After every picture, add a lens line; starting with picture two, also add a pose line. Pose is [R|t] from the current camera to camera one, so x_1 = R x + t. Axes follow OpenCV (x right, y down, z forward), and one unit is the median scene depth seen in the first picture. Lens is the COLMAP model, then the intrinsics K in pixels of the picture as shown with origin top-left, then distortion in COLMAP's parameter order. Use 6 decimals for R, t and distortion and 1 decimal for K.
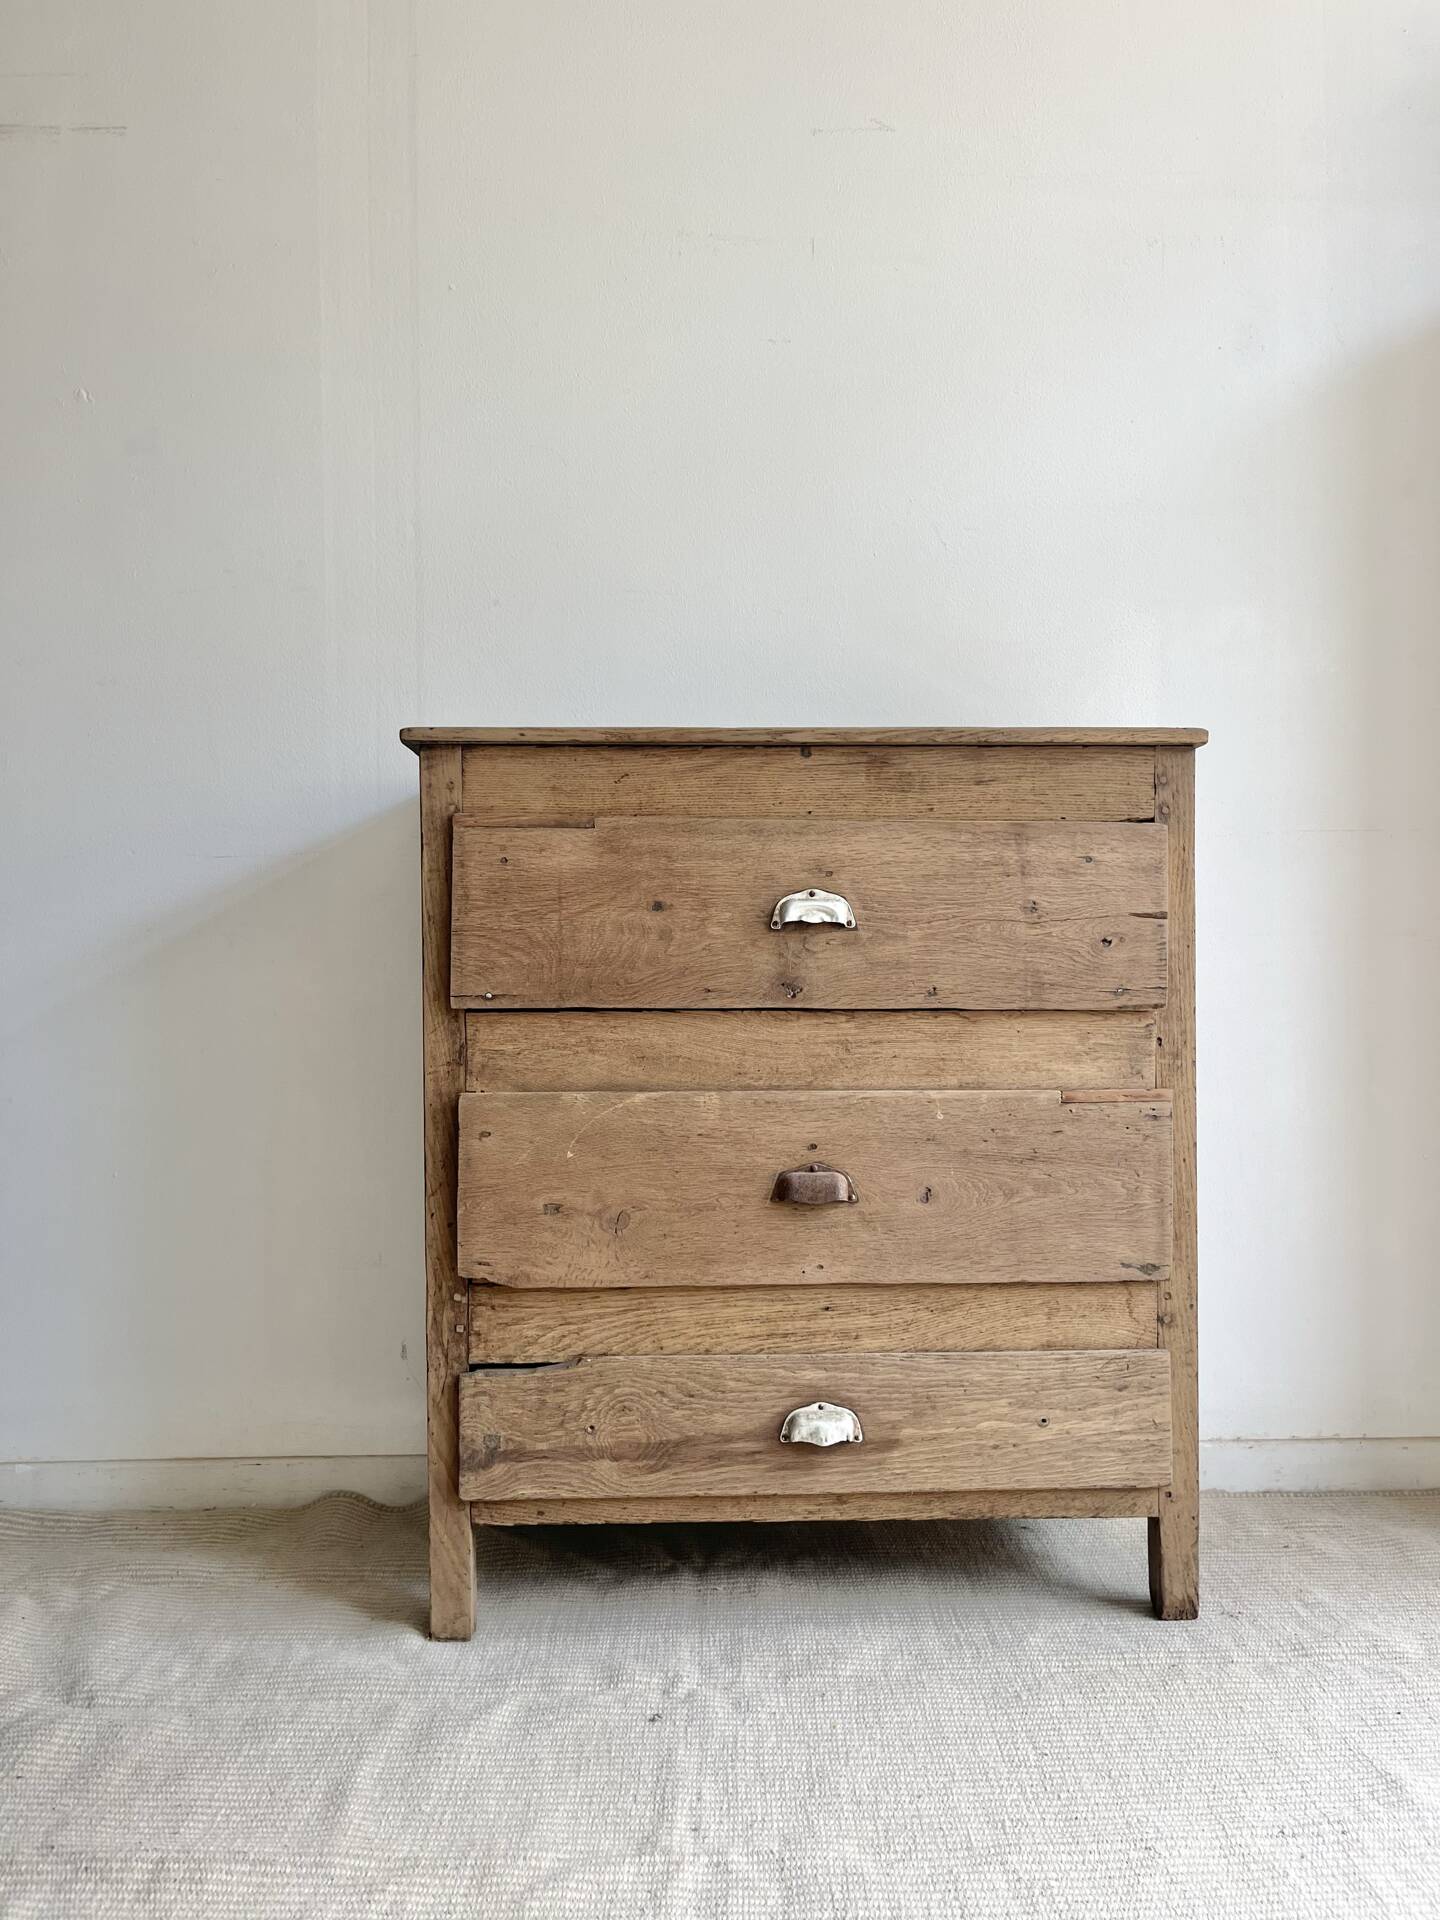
lens RADIAL K [[1481.8, 0, 721.4], [0, 1481.8, 967.3], [0, 0, 1]] dist [0.058980, -0.099271]
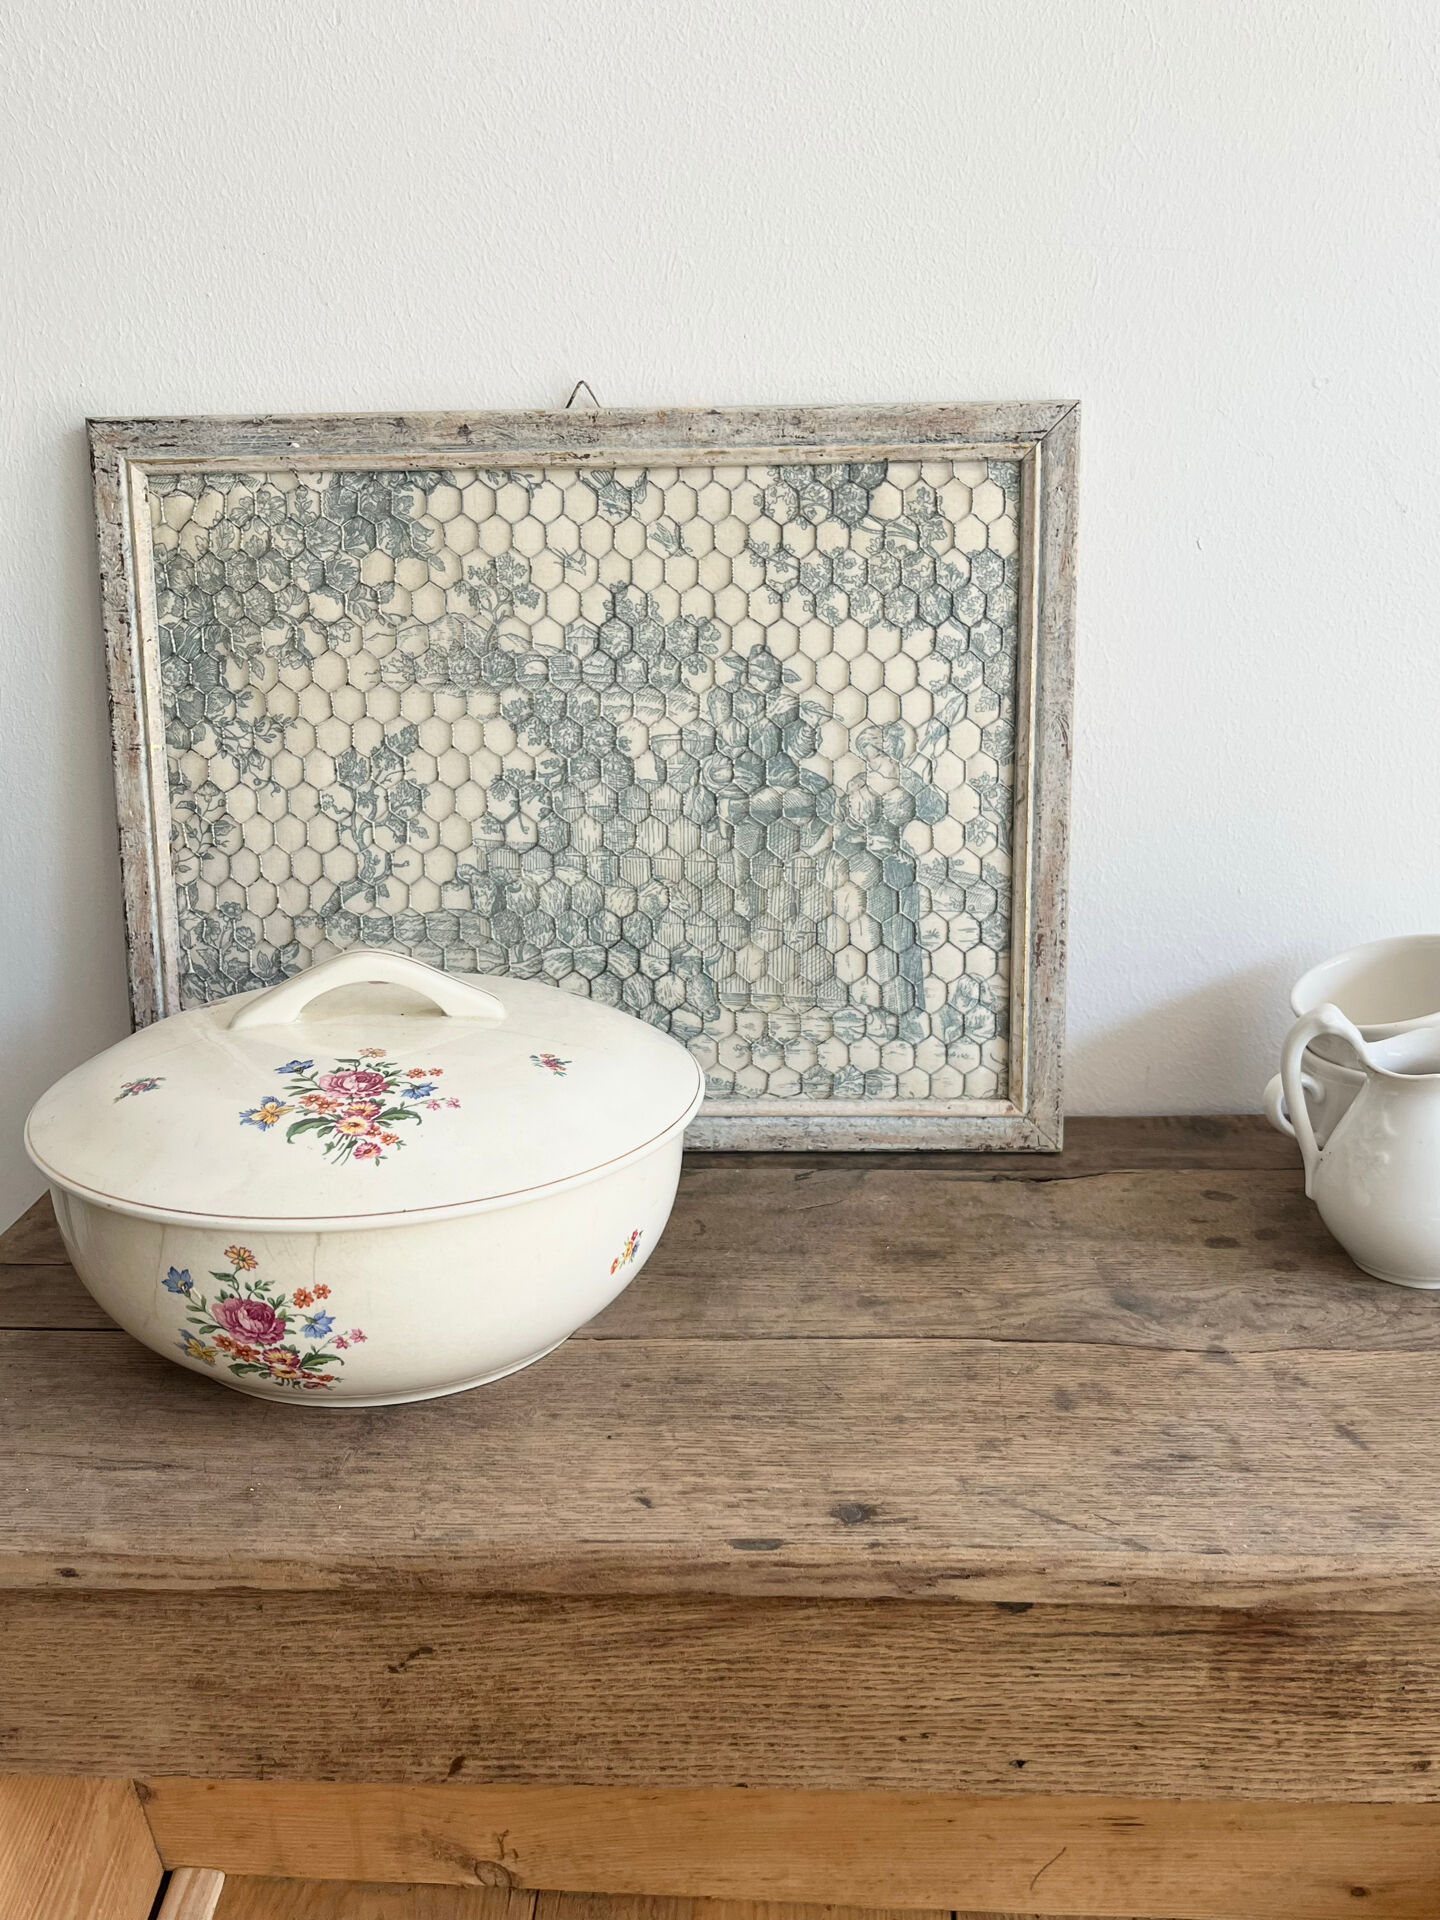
lens RADIAL K [[1711.5, 0, 715.6], [0, 1711.5, 955.6], [0, 0, 1]] dist [0.048361, -0.051182]
pose [[0.997659, 0.007546, -0.067968, 0.019792], [0.011683, 0.960474, 0.278124, -0.368396], [0.067380, -0.278267, 0.958137, 0.698982]]
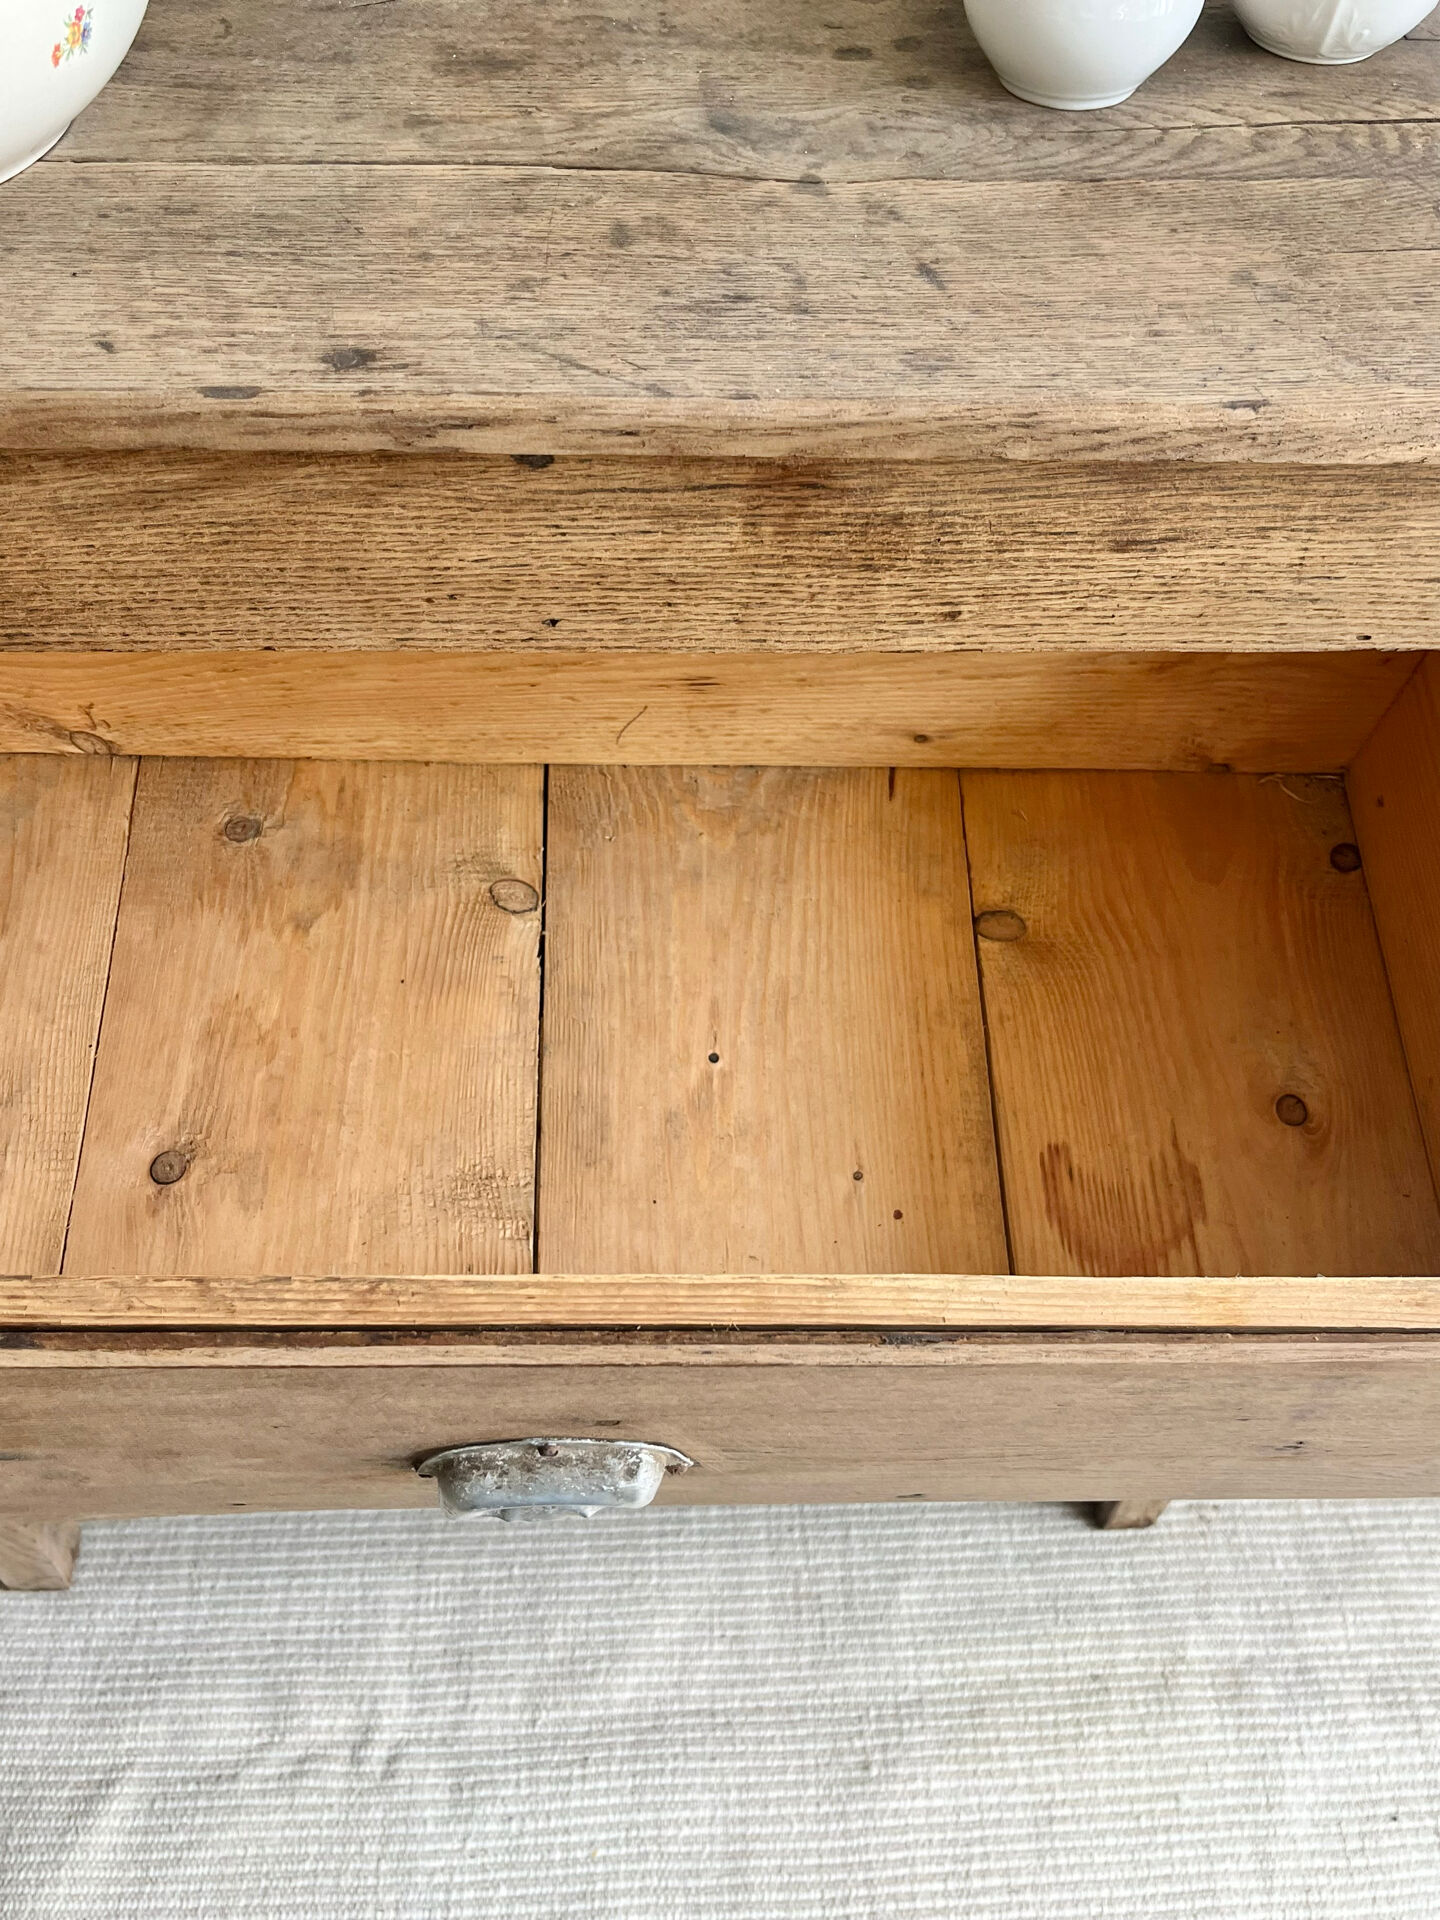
lens RADIAL K [[1698.8, 0, 700.0], [0, 1698.8, 961.3], [0, 0, 1]] dist [0.024306, -0.014140]
pose [[0.998854, 0.008485, 0.047105, 0.074276], [-0.041872, 0.631670, 0.774106, -0.331624], [-0.023186, -0.775191, 0.631302, 0.728185]]
